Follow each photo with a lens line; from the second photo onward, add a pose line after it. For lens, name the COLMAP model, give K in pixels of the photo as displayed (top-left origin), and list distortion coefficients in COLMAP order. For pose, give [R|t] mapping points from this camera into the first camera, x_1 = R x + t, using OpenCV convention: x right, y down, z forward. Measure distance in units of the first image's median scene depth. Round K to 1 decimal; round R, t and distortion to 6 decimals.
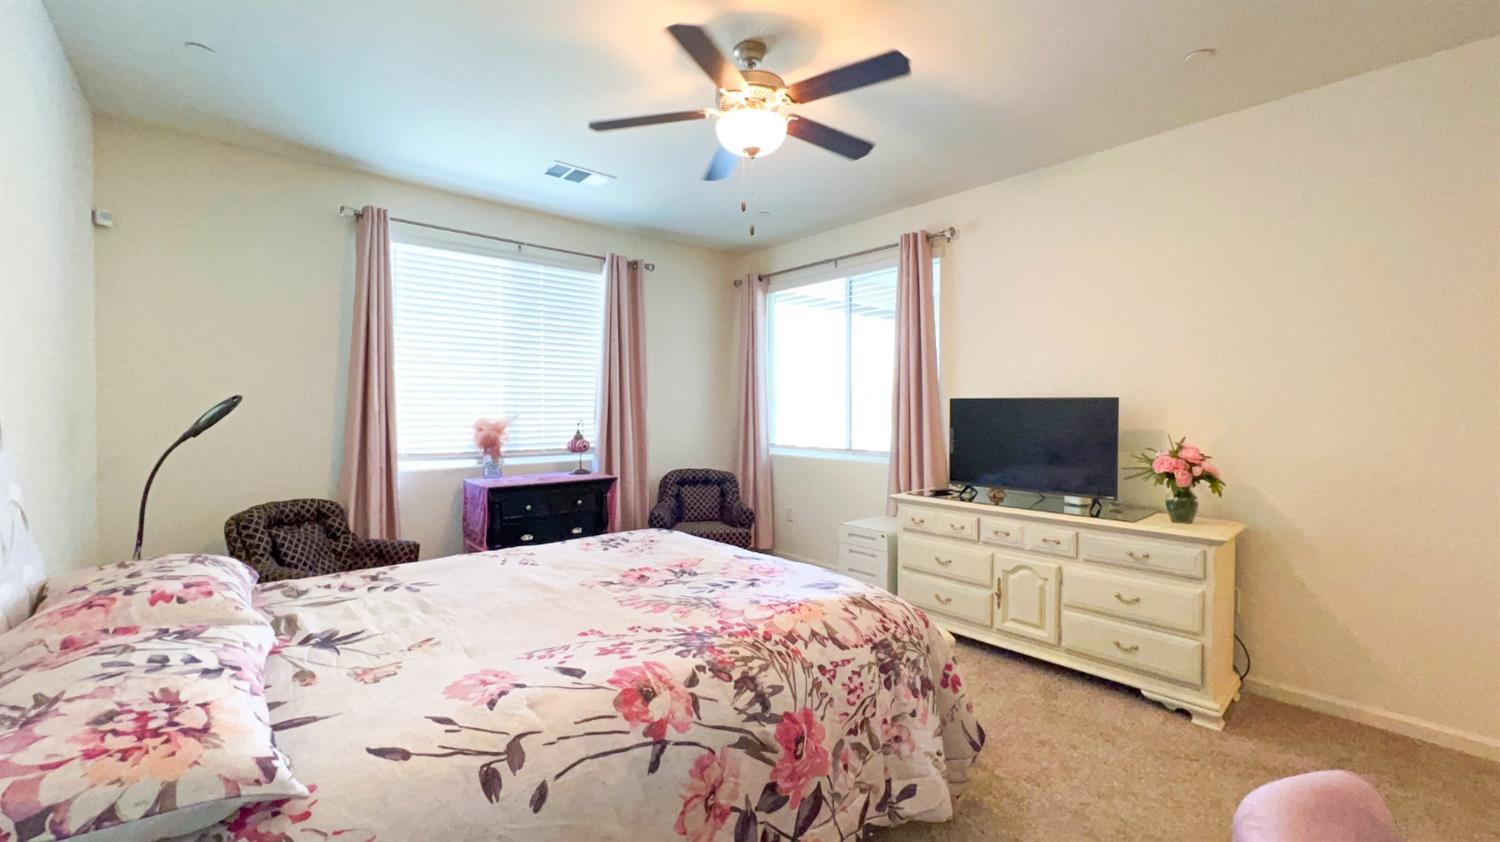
lens RADIAL K [[602.5, 0, 746.4], [0, 602.5, 416.0], [0, 0, 1]] dist [0.000887, -0.000287]
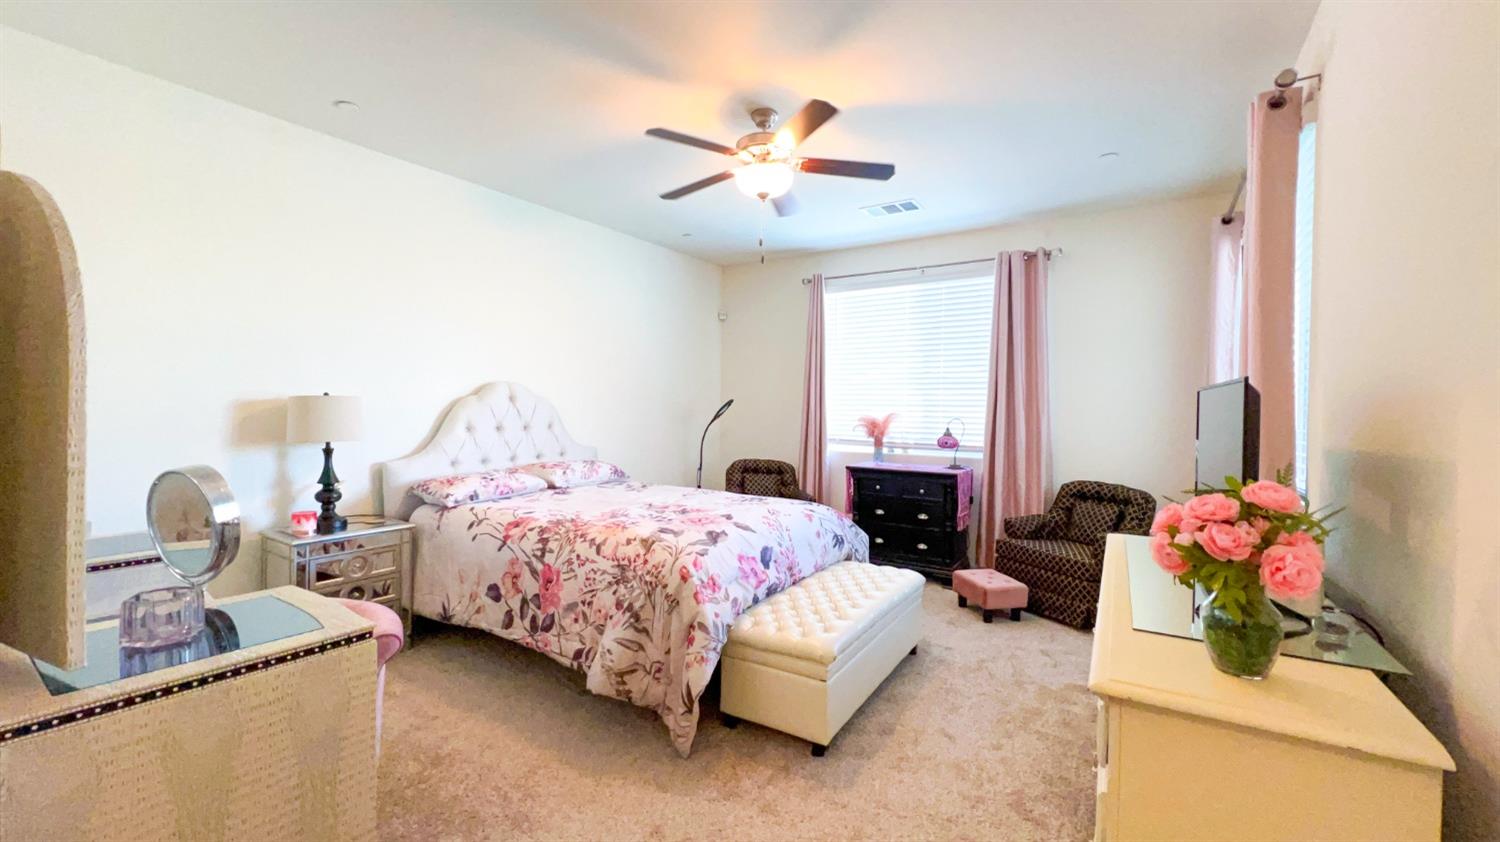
lens RADIAL K [[602.5, 0, 746.4], [0, 602.5, 416.0], [0, 0, 1]] dist [0.000887, -0.000287]
pose [[0.266908, 0.011894, -0.963649, 1.835309], [-0.023968, 0.999696, 0.005701, 0.011676], [0.963424, 0.021576, 0.267112, 0.989058]]
